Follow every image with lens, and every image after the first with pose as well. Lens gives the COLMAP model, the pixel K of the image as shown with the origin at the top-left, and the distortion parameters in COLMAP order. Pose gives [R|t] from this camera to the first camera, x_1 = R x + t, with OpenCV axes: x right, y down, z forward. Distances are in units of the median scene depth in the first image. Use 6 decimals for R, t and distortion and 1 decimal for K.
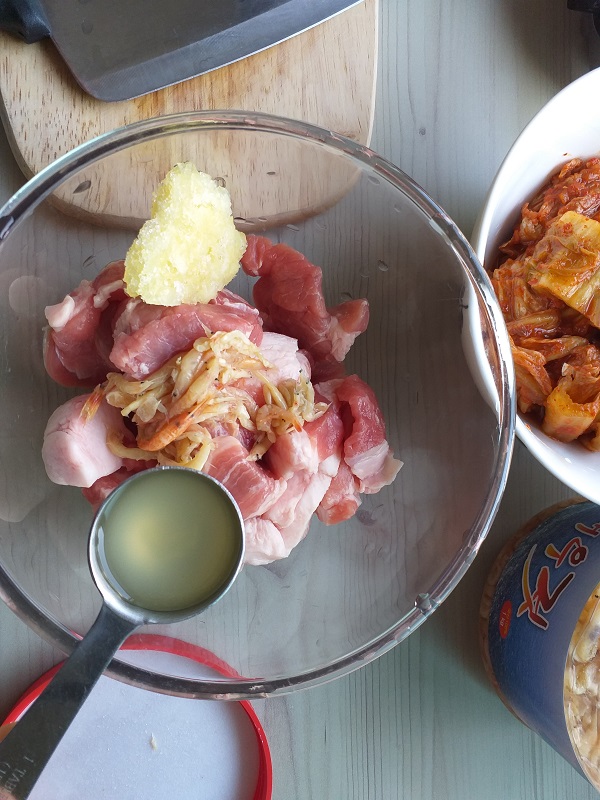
lens RADIAL K [[550.9, 0, 300.0], [0, 550.9, 400.0], [0, 0, 1]] dist [0.001499, -0.000017]
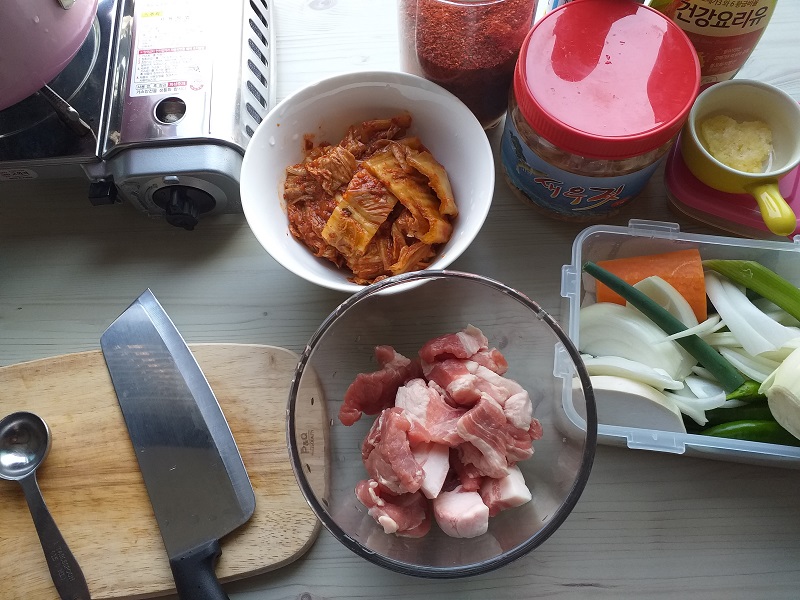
lens RADIAL K [[373.6, 0, 400.0], [0, 373.6, 300.0], [0, 0, 1]] dist [-0.032681, -0.000243]
pose [[-0.013970, -0.971625, 0.236115, -0.010747], [0.996435, -0.033177, -0.077570, -0.003090], [0.083203, 0.234189, 0.968624, -0.138761]]
